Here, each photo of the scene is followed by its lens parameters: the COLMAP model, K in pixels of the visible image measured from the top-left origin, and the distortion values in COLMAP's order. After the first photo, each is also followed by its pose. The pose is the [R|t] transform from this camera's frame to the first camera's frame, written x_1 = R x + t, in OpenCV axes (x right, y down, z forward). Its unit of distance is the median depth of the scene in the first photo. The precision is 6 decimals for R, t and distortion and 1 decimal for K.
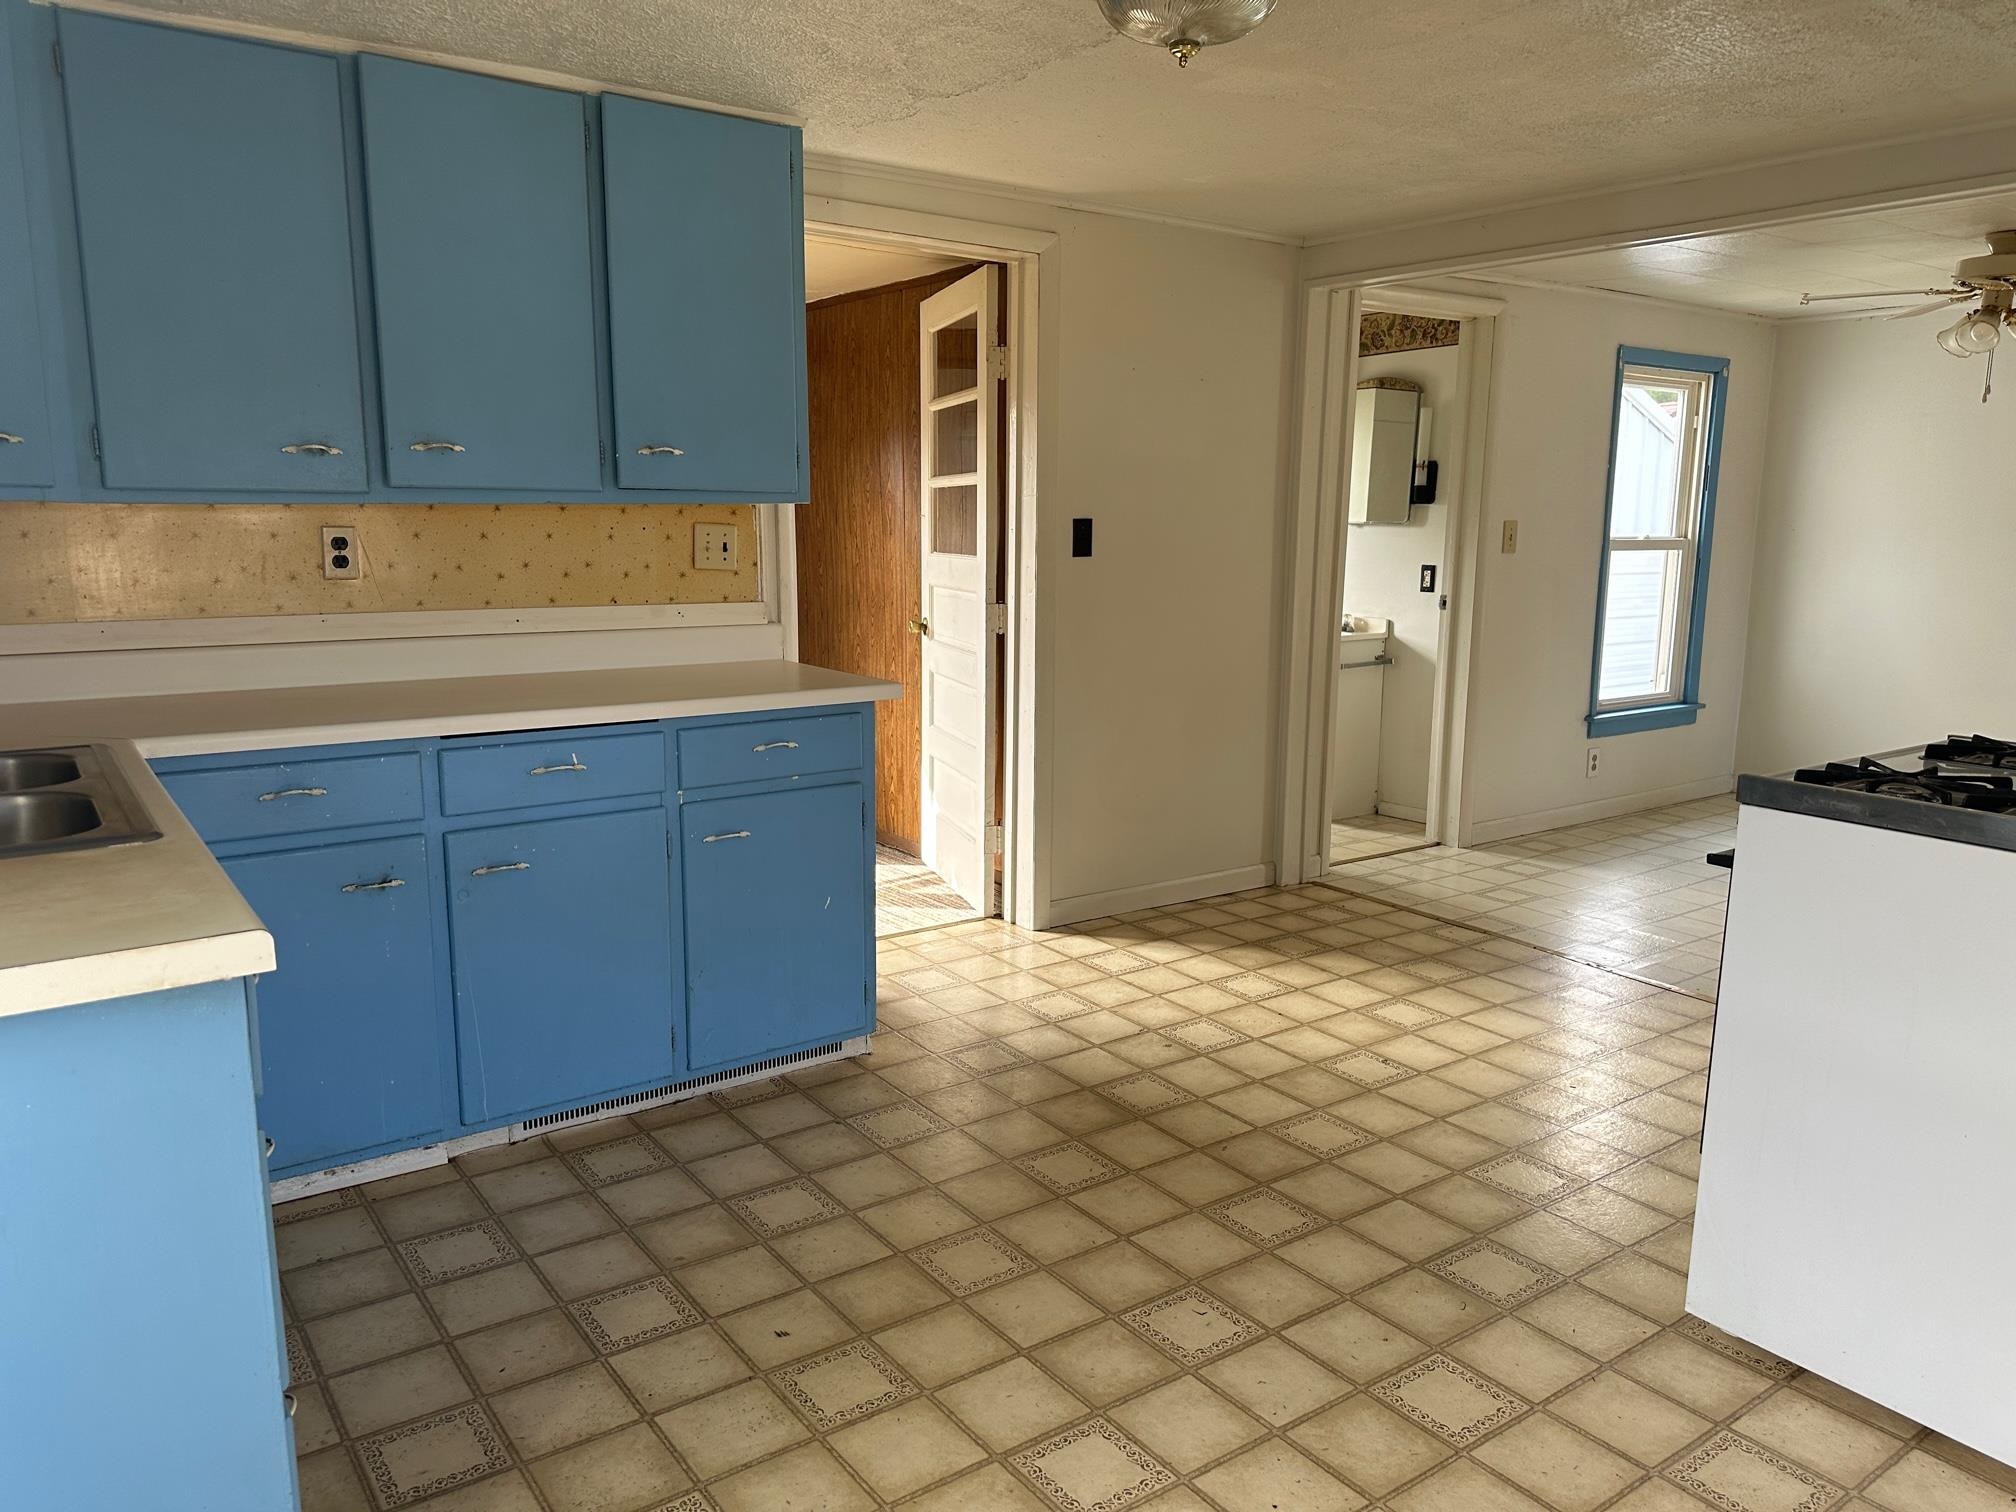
lens RADIAL K [[1433.4, 0, 1007.7], [0, 1433.4, 760.5], [0, 0, 1]] dist [0.004236, 0.000091]
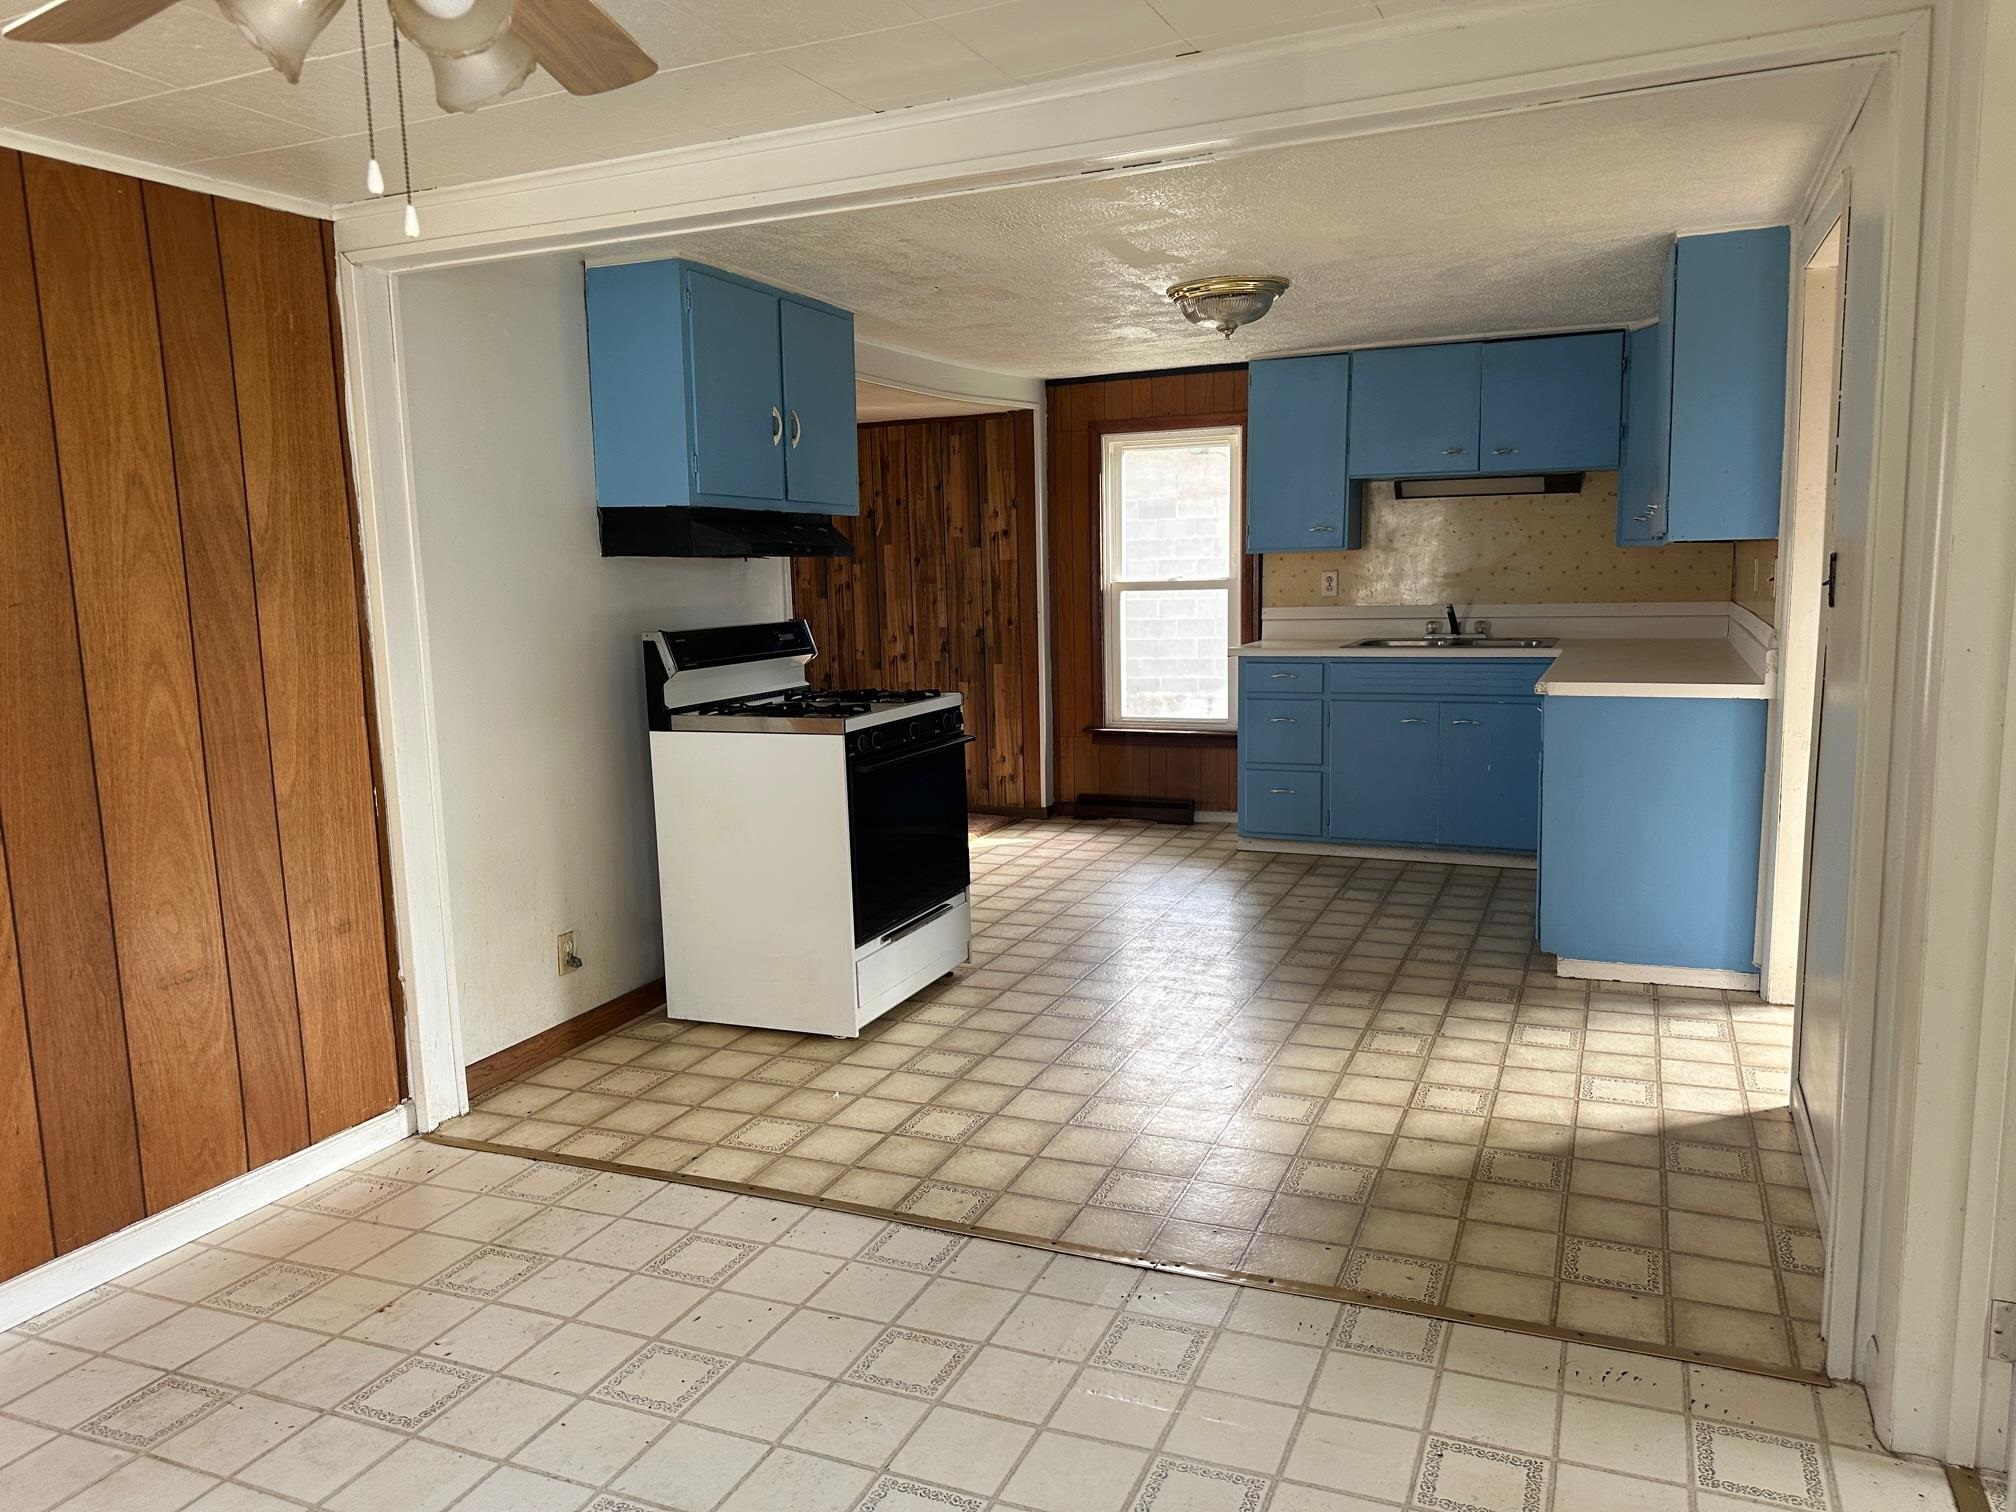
lens RADIAL K [[1433.4, 0, 1011.2], [0, 1433.4, 756.8], [0, 0, 1]] dist [0.004236, 0.000091]
pose [[-0.858800, 0.093520, -0.503702, 0.771047], [-0.064641, 0.955559, 0.287625, -0.260083], [0.508216, 0.279572, -0.814590, 1.417578]]
